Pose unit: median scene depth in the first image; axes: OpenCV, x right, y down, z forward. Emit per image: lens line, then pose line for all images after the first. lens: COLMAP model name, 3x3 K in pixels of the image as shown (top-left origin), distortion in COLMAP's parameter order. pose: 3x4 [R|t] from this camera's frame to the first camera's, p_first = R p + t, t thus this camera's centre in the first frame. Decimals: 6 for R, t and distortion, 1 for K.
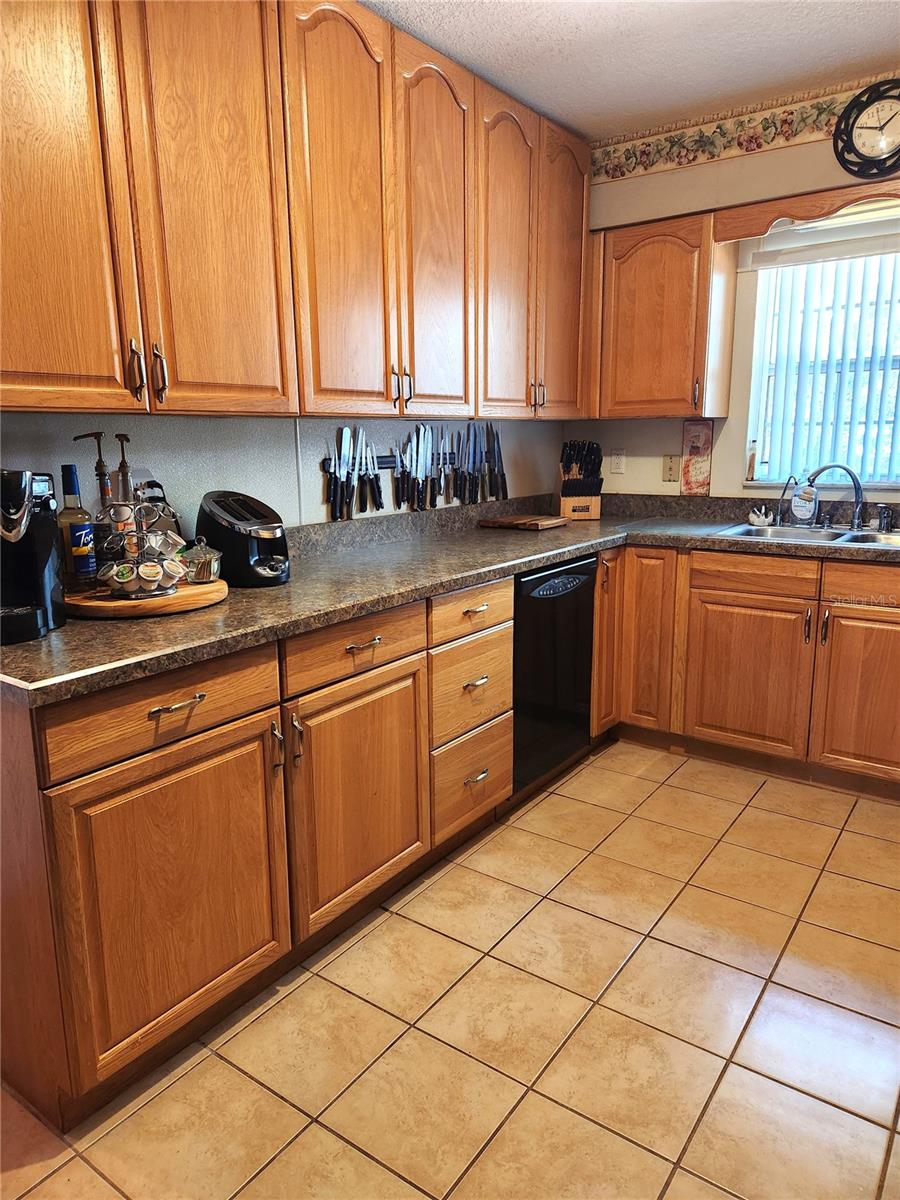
lens RADIAL K [[795.4, 0, 451.2], [0, 795.4, 595.7], [0, 0, 1]] dist [0.092449, -0.082969]
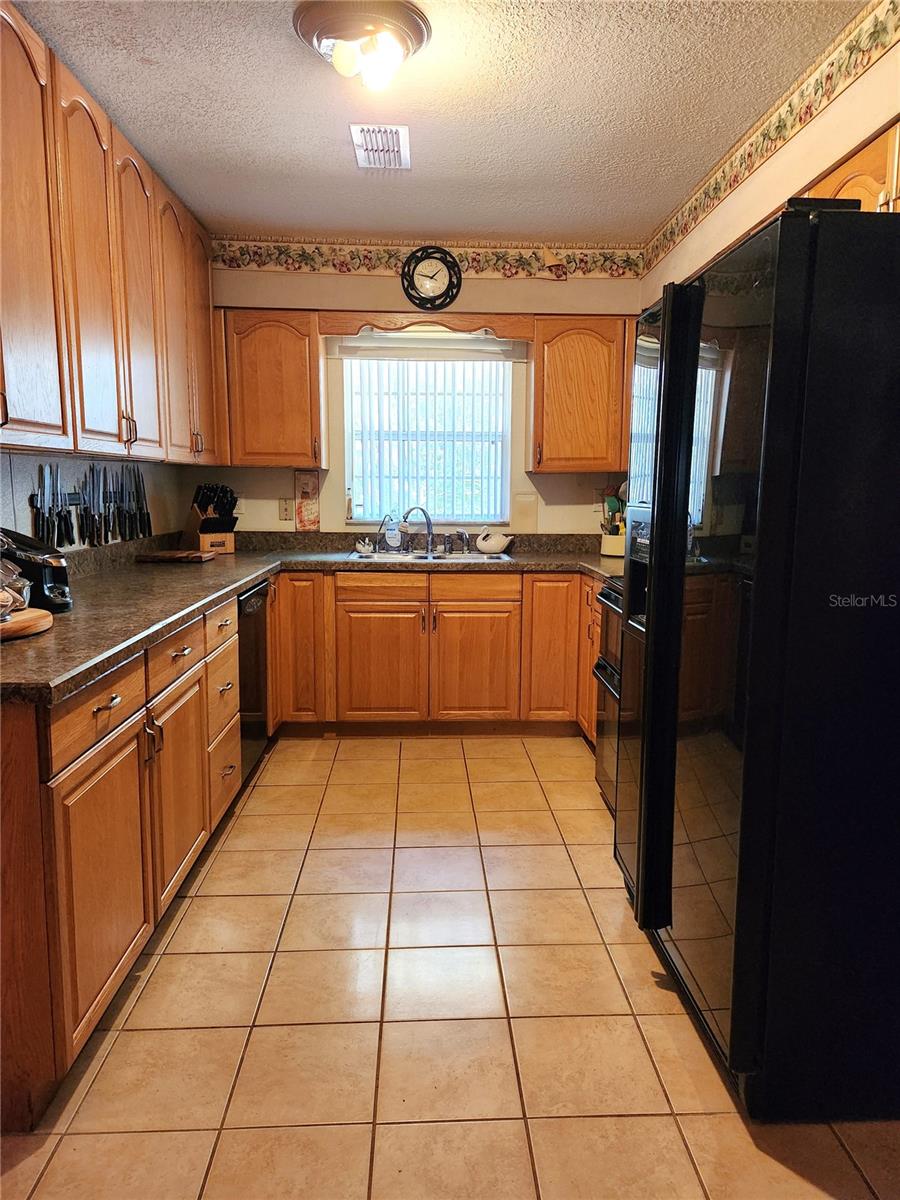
lens RADIAL K [[795.4, 0, 451.2], [0, 795.4, 595.7], [0, 0, 1]] dist [0.092449, -0.082969]
pose [[0.787165, -0.066024, 0.613198, -0.338193], [0.103950, 0.994232, -0.026390, 0.033741], [-0.607919, 0.084515, 0.789488, -0.105670]]
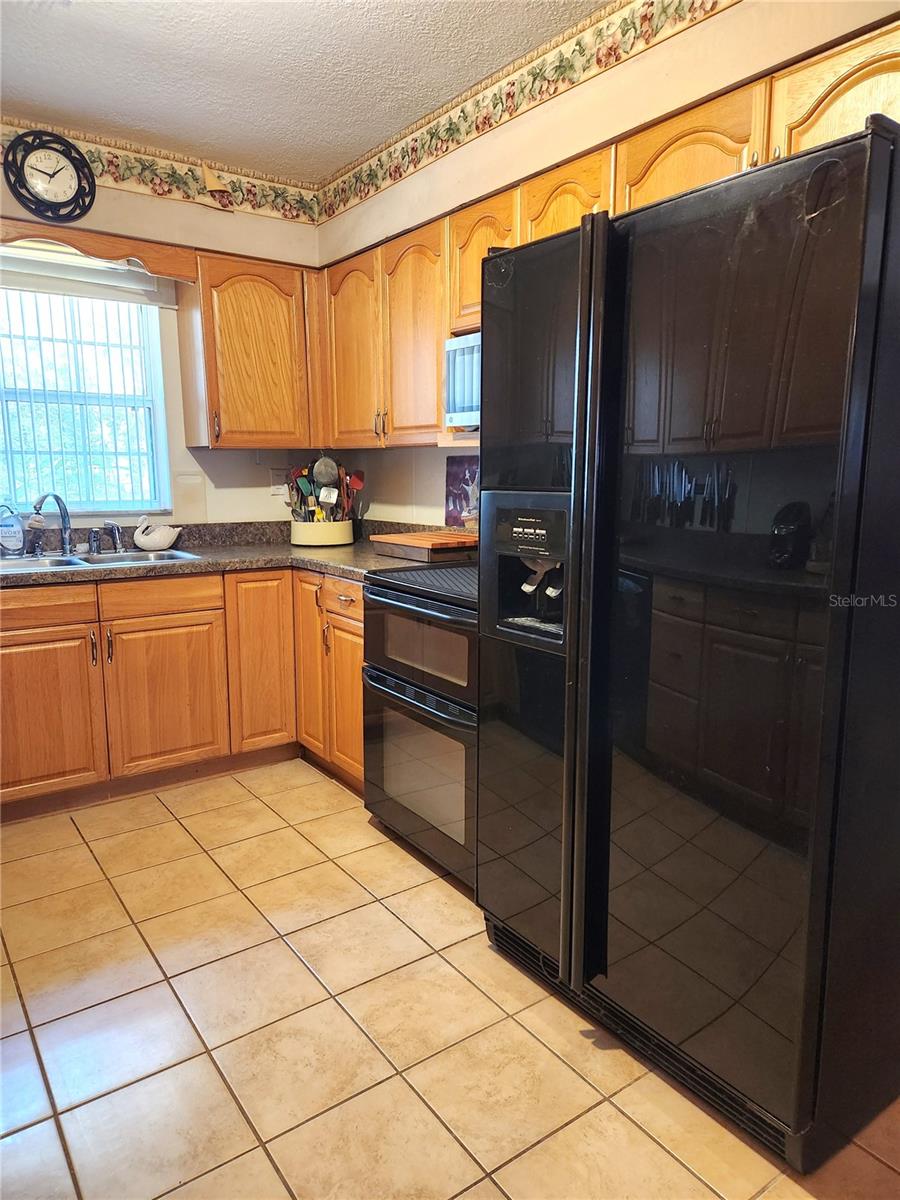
lens RADIAL K [[802.6, 0, 445.1], [0, 802.6, 598.8], [0, 0, 1]] dist [0.074915, -0.063002]
pose [[0.324103, -0.139381, 0.935698, -0.348290], [0.179801, 0.980134, 0.083722, -0.028624], [-0.928778, 0.141105, 0.342725, 0.215905]]
